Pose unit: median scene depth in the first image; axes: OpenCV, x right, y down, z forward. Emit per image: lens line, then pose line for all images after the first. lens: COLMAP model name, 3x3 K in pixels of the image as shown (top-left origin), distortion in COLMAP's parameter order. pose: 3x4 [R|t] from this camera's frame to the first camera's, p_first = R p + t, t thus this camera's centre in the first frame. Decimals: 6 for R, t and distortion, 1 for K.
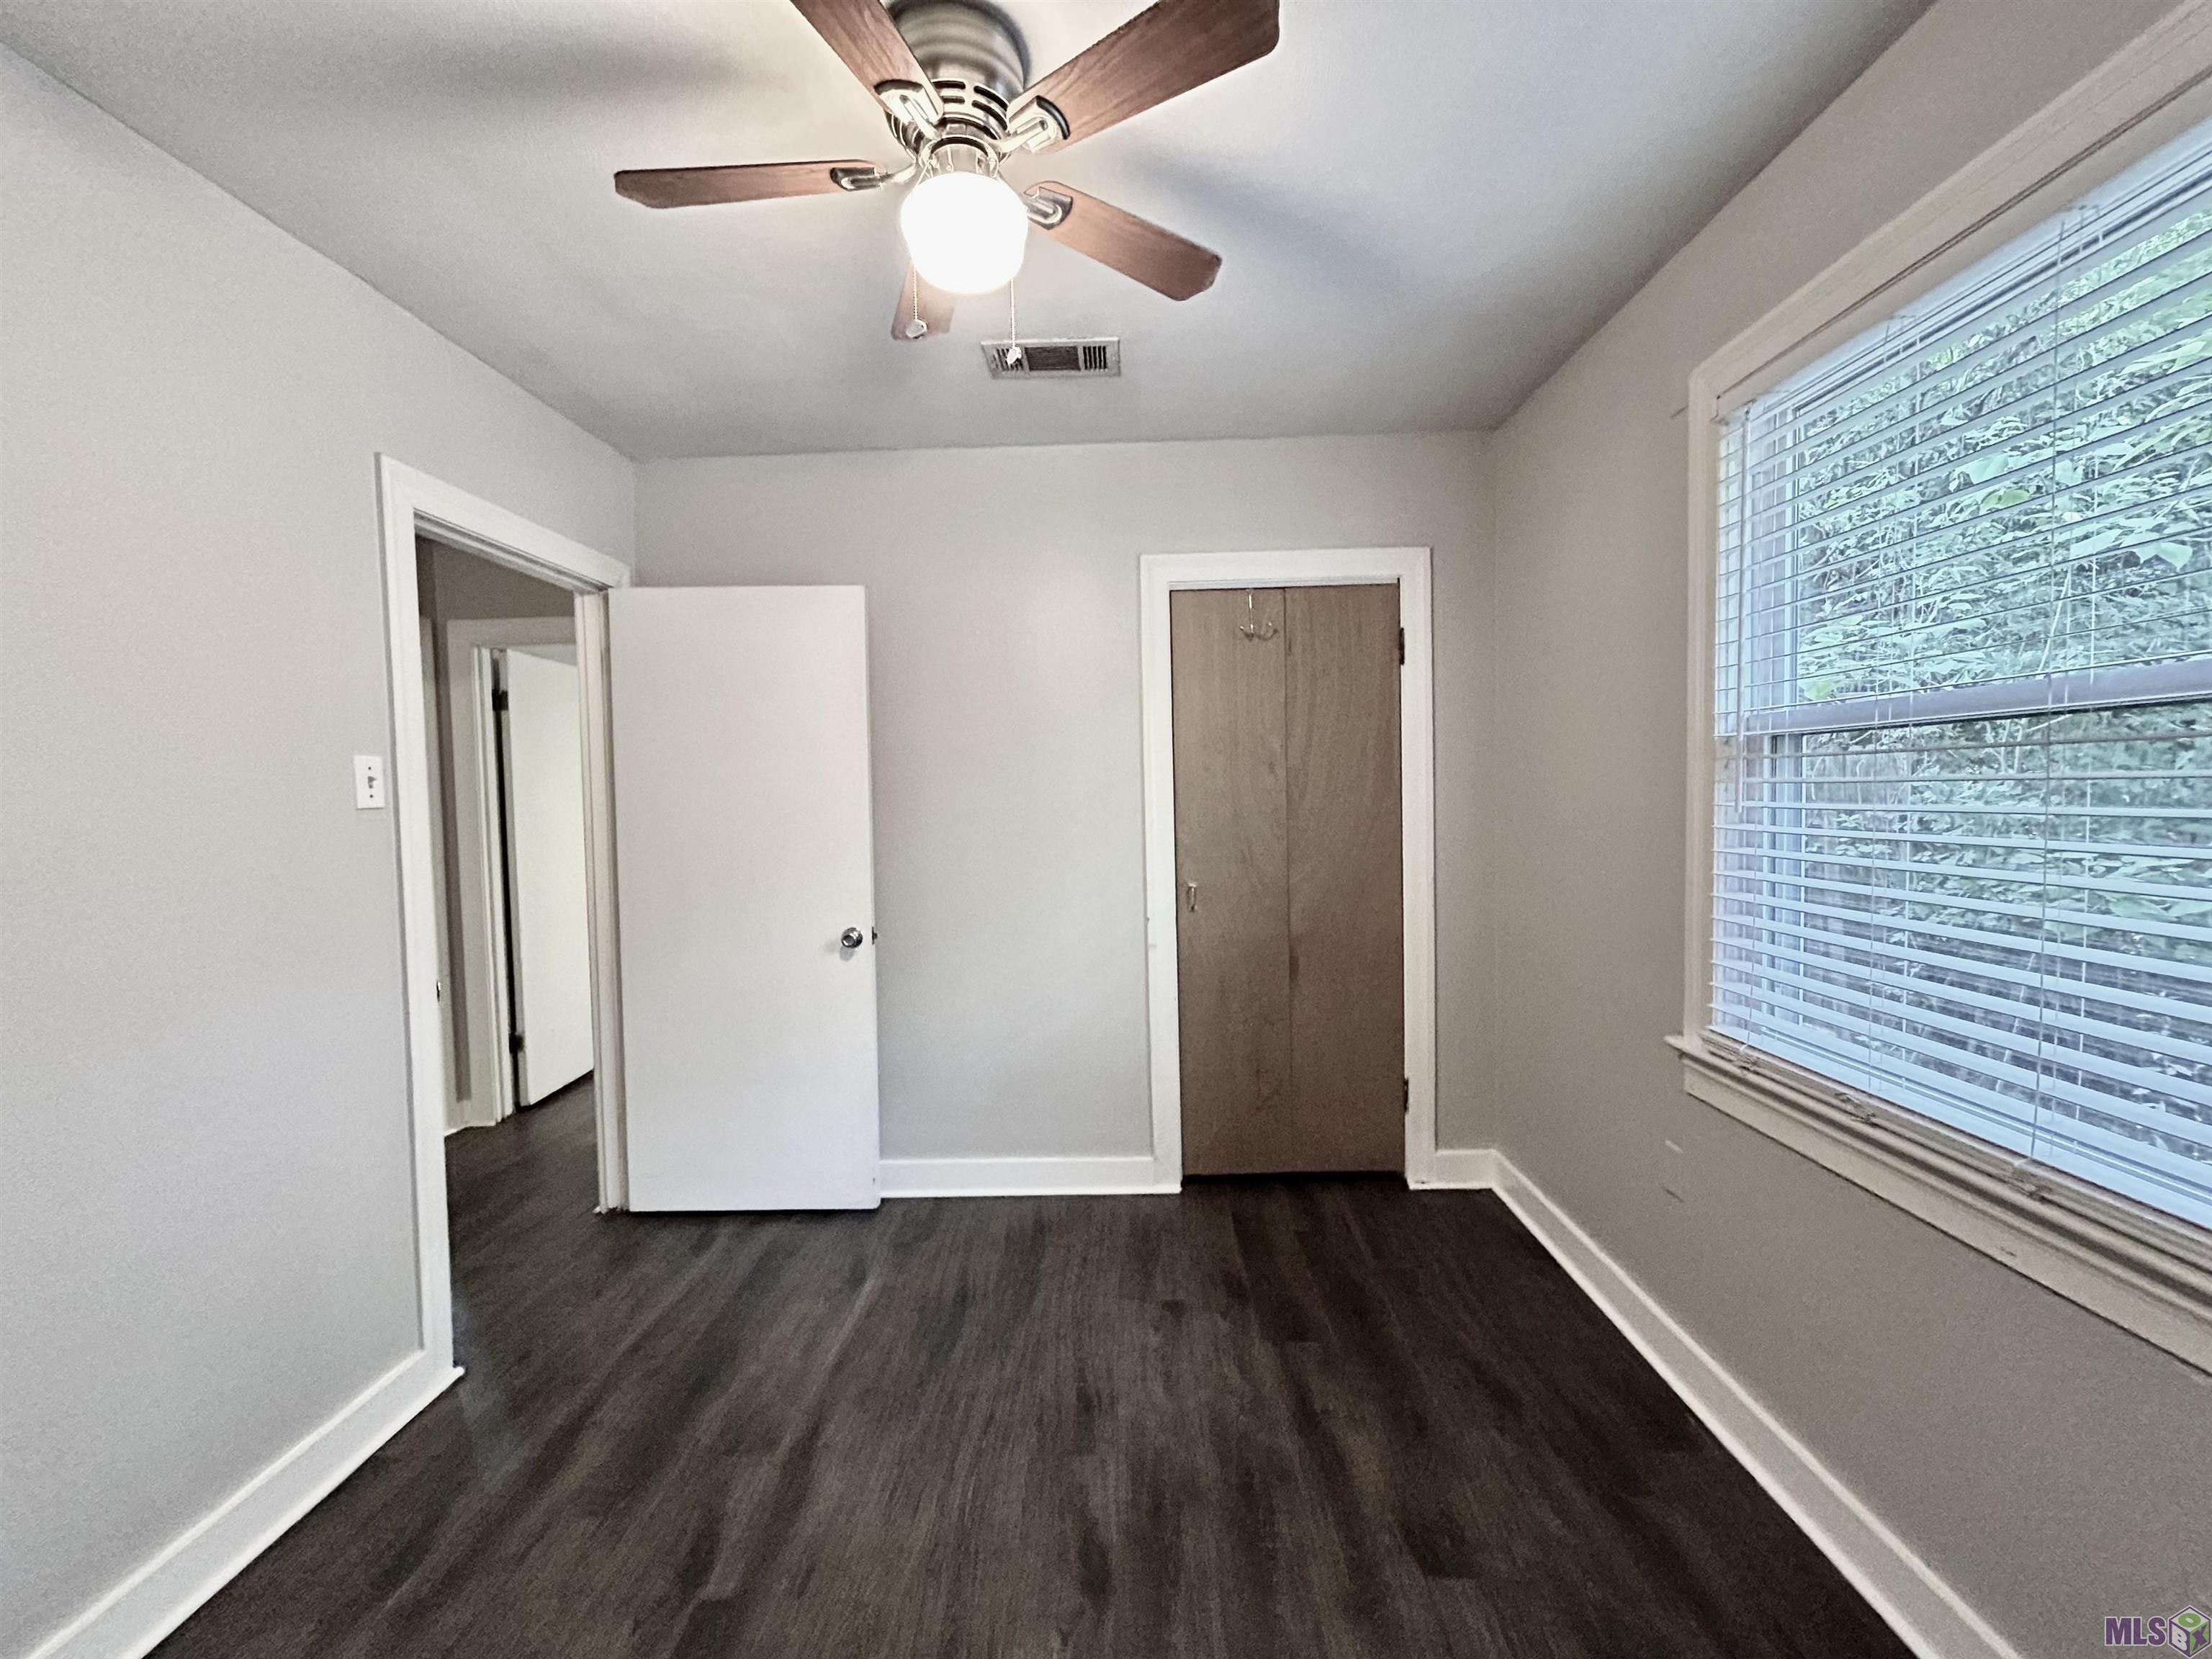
lens RADIAL K [[904.4, 0, 1106.0], [0, 904.4, 829.5], [0, 0, 1]] dist [-0.002370, 0.004506]
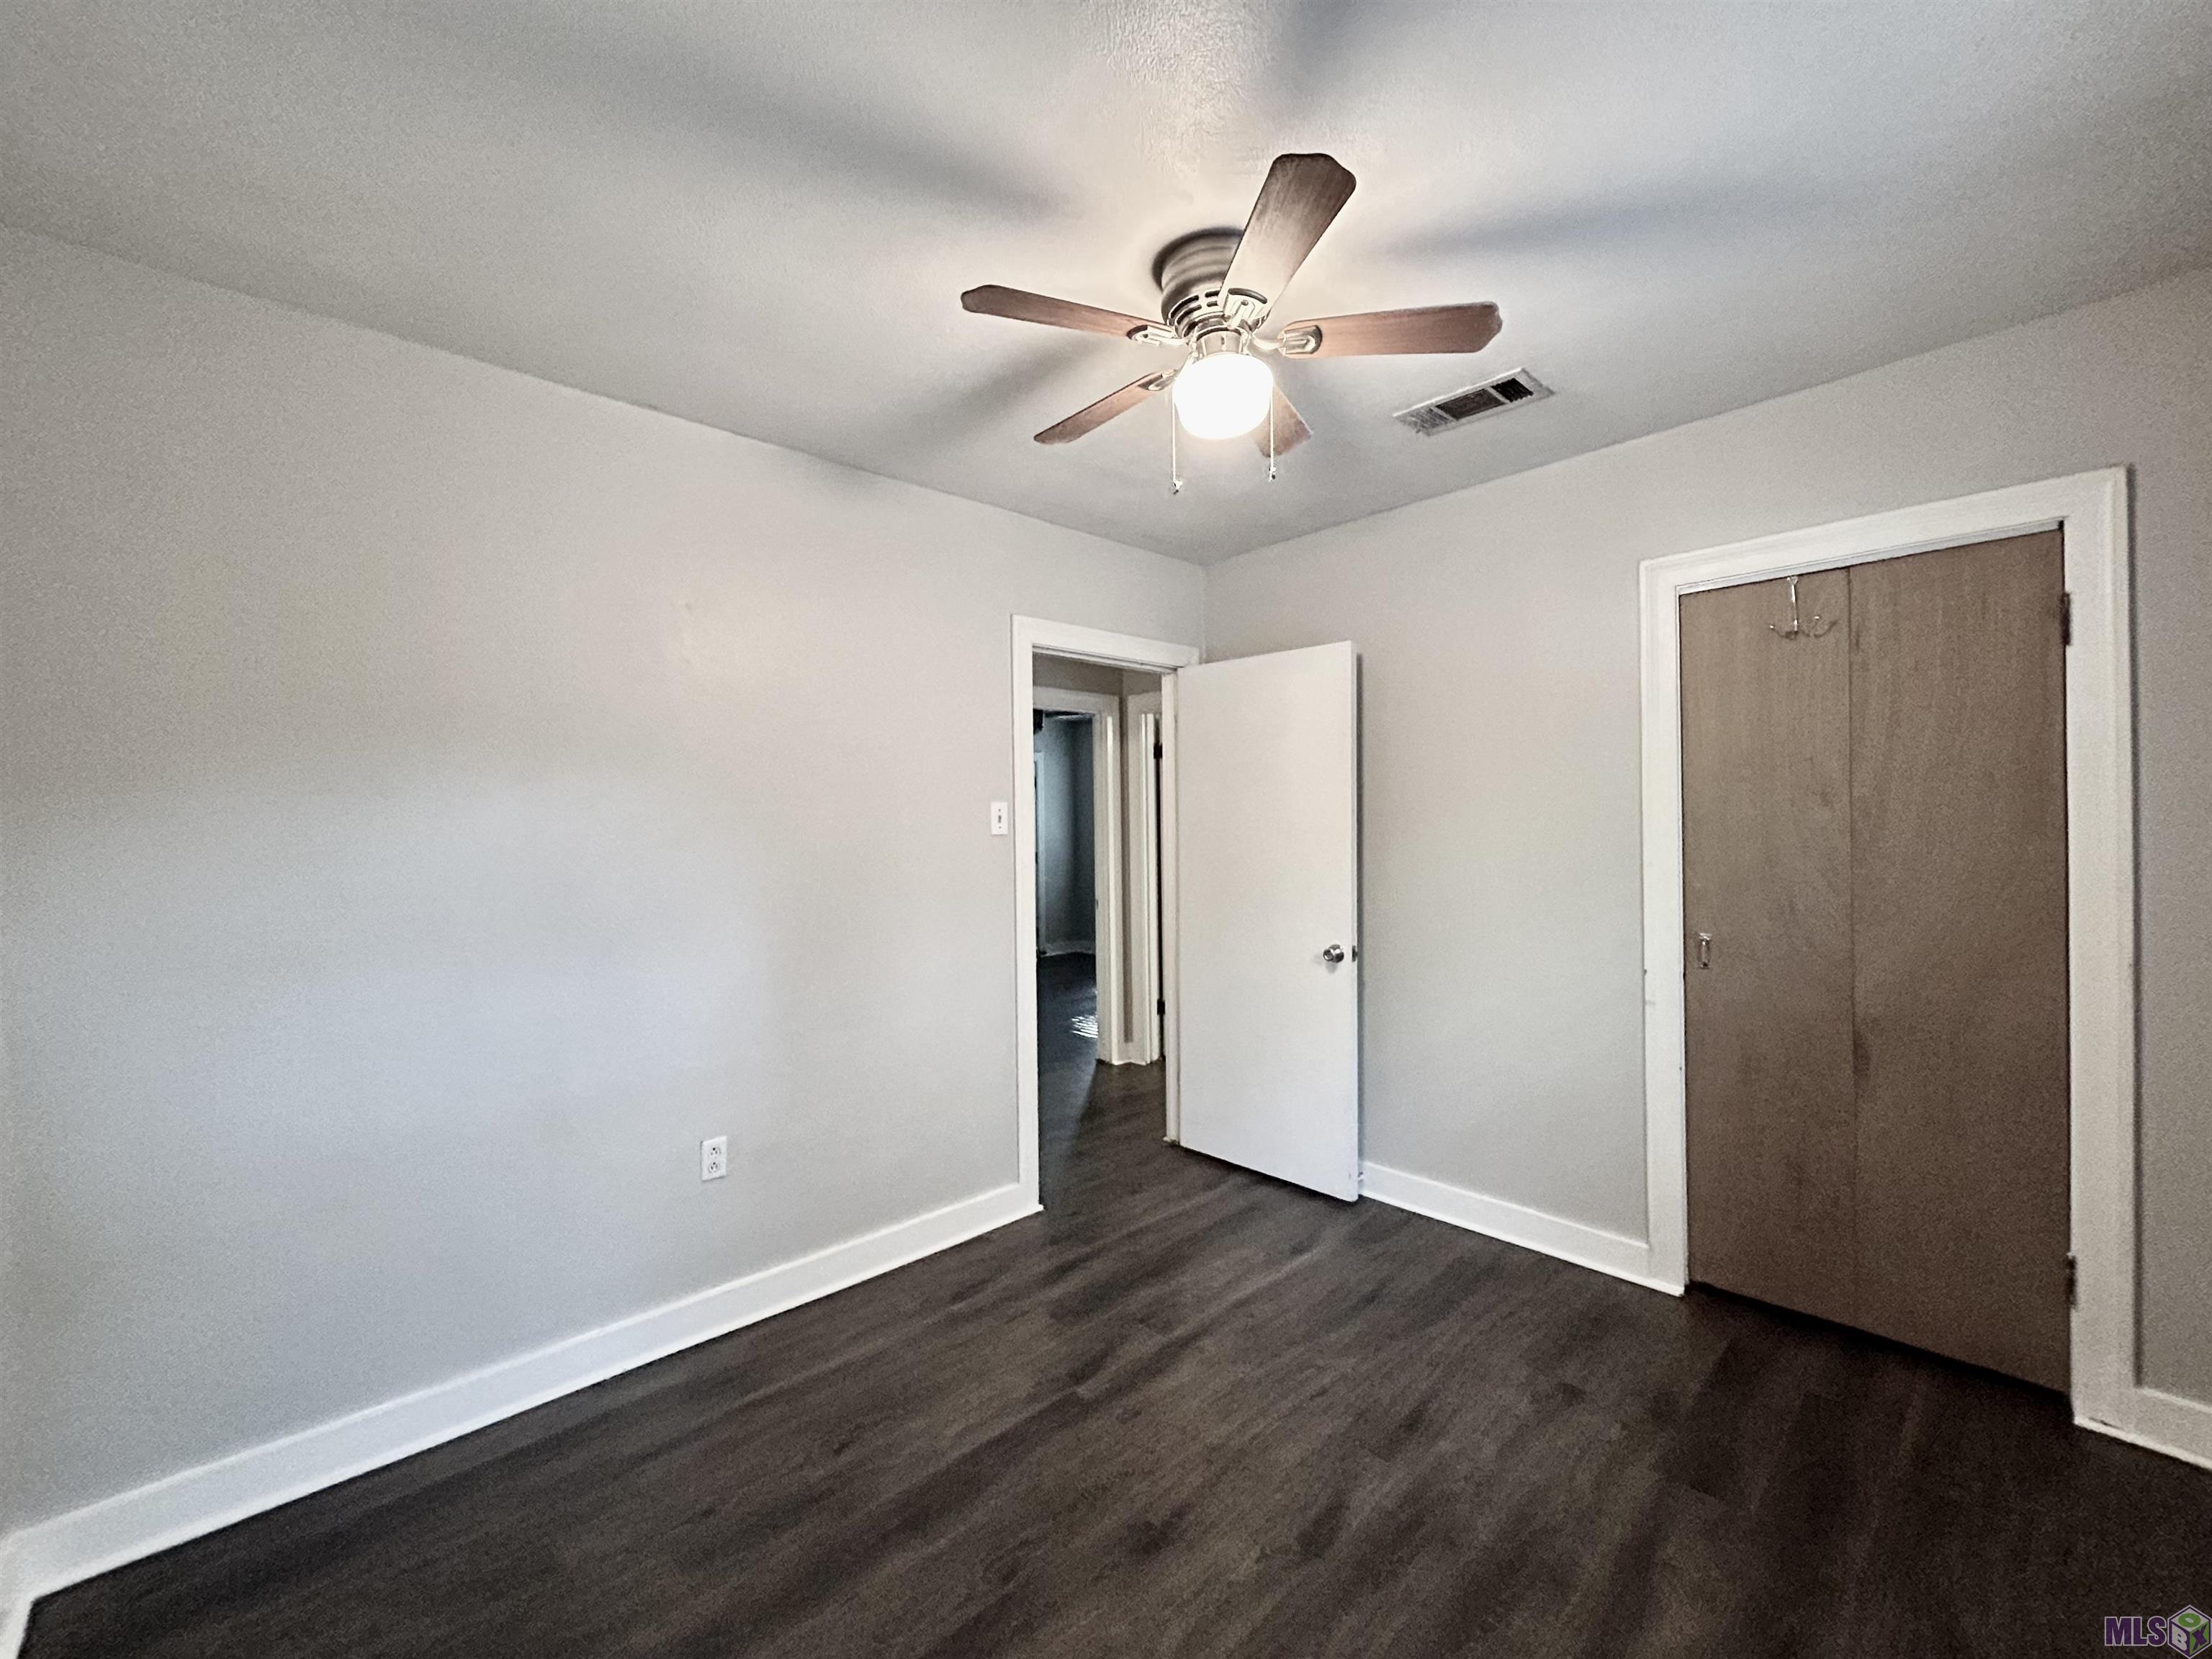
lens RADIAL K [[904.4, 0, 1106.0], [0, 904.4, 829.5], [0, 0, 1]] dist [-0.002370, 0.004506]
pose [[0.699747, 0.014662, -0.714241, 0.328990], [-0.028413, 0.999569, -0.007317, -0.018855], [0.713826, 0.025414, 0.699862, 0.004771]]
